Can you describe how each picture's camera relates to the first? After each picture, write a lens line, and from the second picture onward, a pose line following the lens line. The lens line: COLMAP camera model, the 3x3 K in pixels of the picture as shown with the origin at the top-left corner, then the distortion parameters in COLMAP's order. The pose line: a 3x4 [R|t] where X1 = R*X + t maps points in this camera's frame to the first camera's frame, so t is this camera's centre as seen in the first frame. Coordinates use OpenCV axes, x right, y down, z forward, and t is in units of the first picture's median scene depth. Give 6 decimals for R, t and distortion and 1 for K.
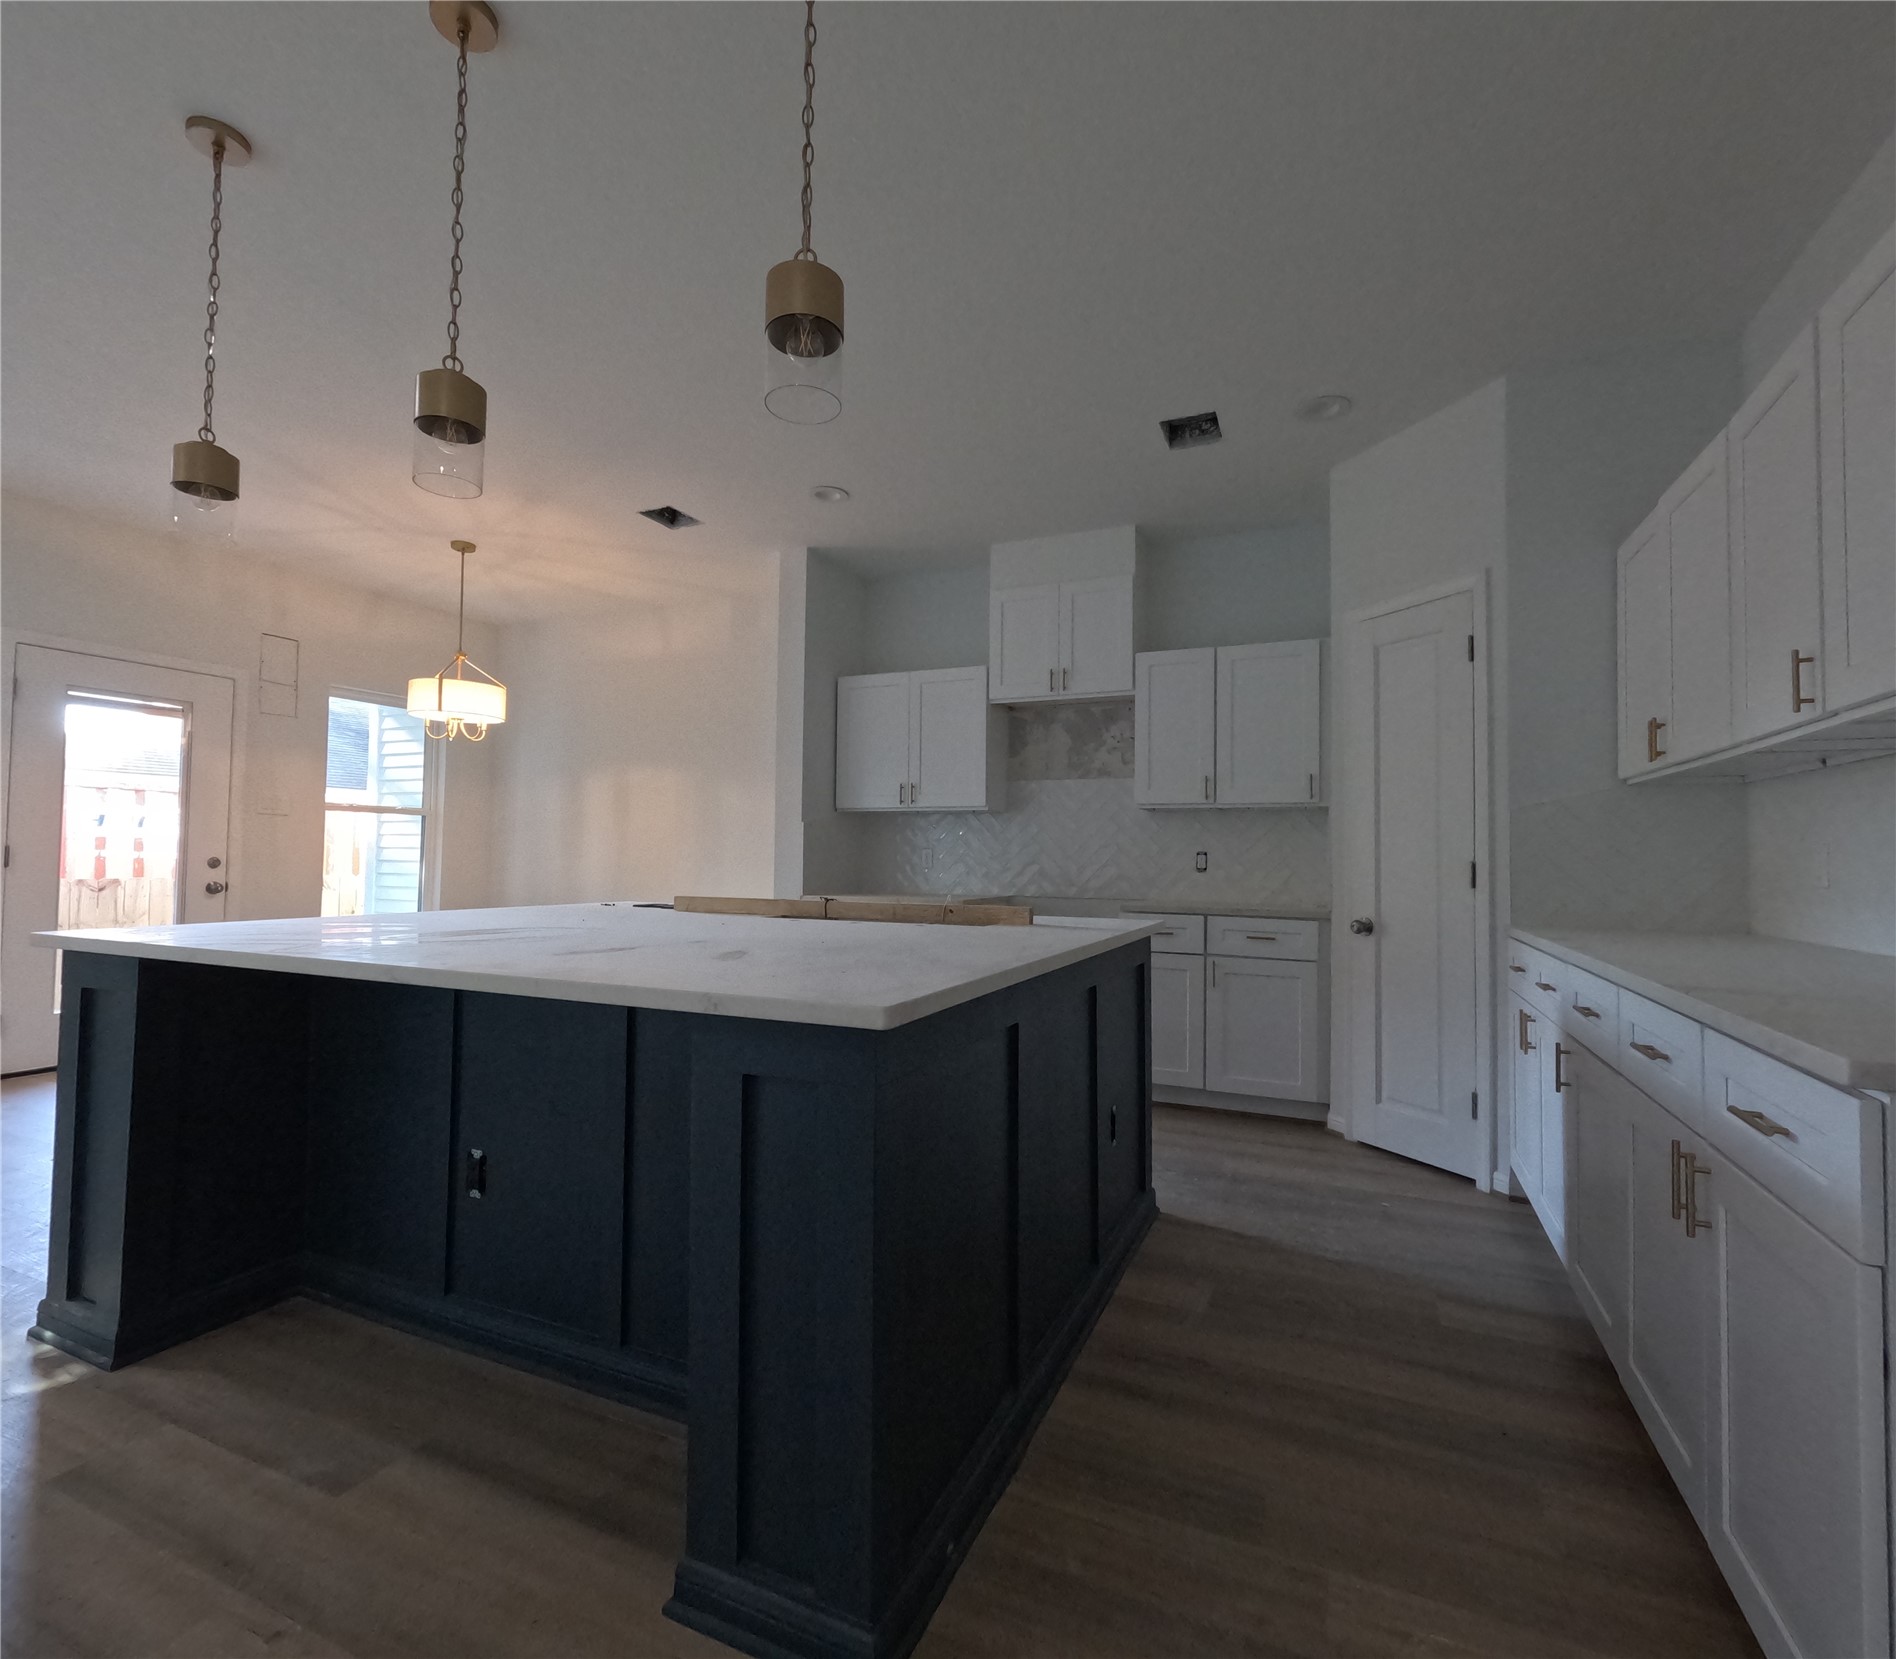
lens RADIAL K [[907.0, 0, 935.6], [0, 907.0, 820.3], [0, 0, 1]] dist [-0.003286, 0.002449]
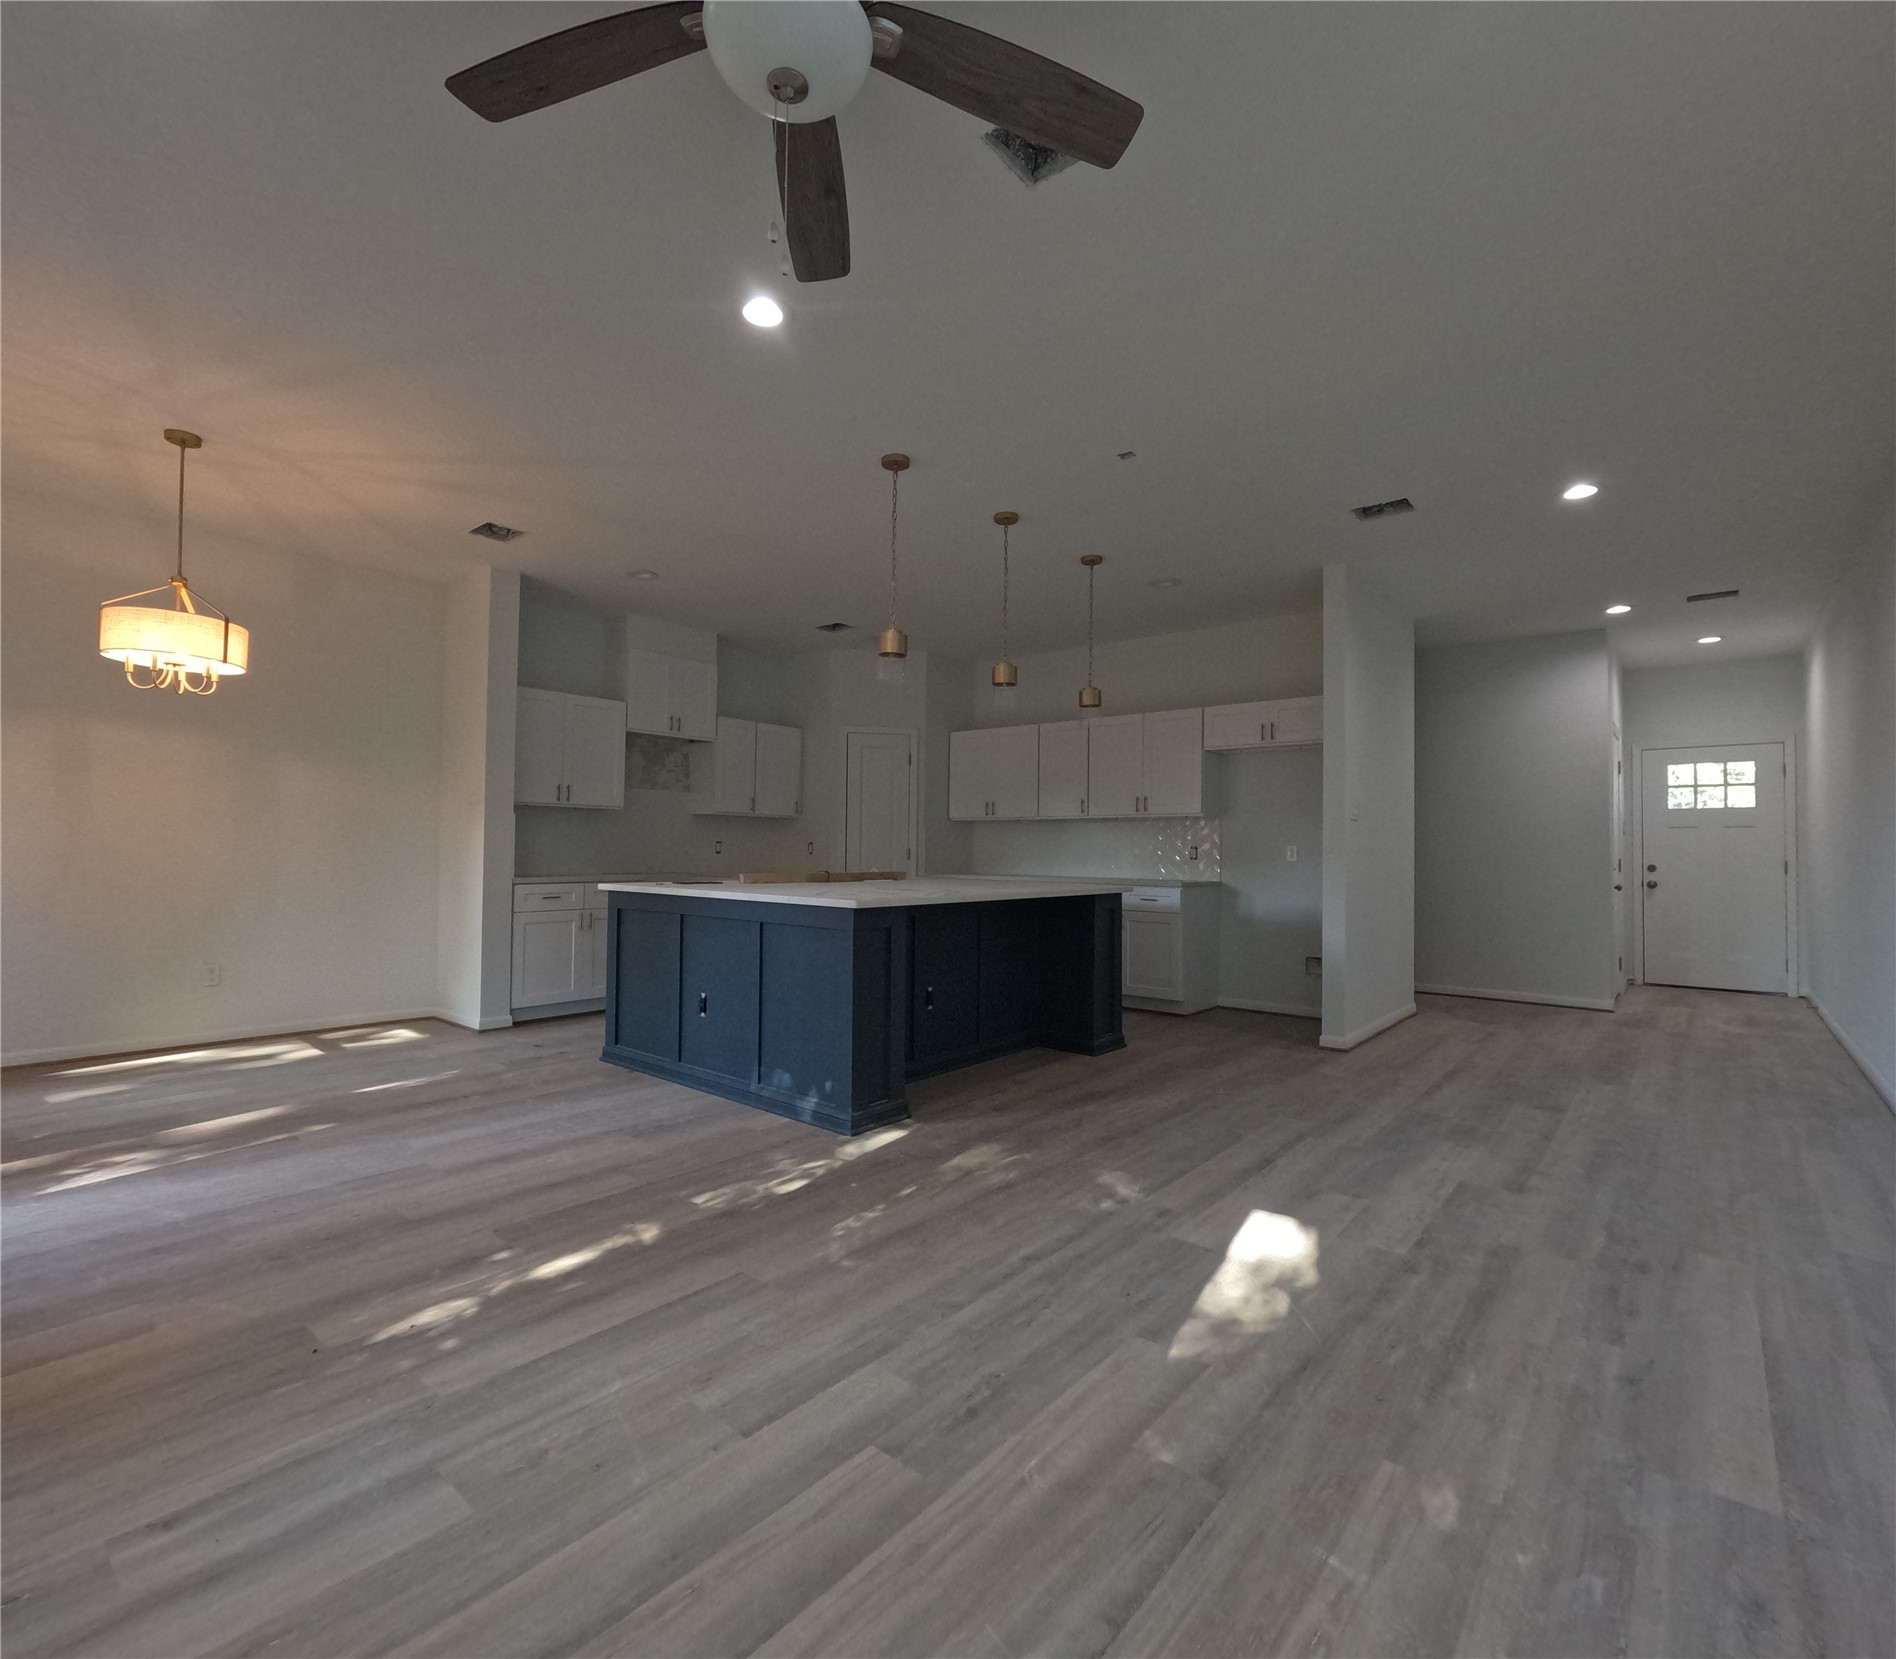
lens RADIAL K [[907.0, 0, 946.7], [0, 907.0, 829.3], [0, 0, 1]] dist [-0.003286, 0.002449]
pose [[0.262881, 0.014292, 0.964722, -1.198381], [-0.052296, 0.998631, -0.000544, -0.007415], [-0.963410, -0.050308, 0.263268, 0.189695]]
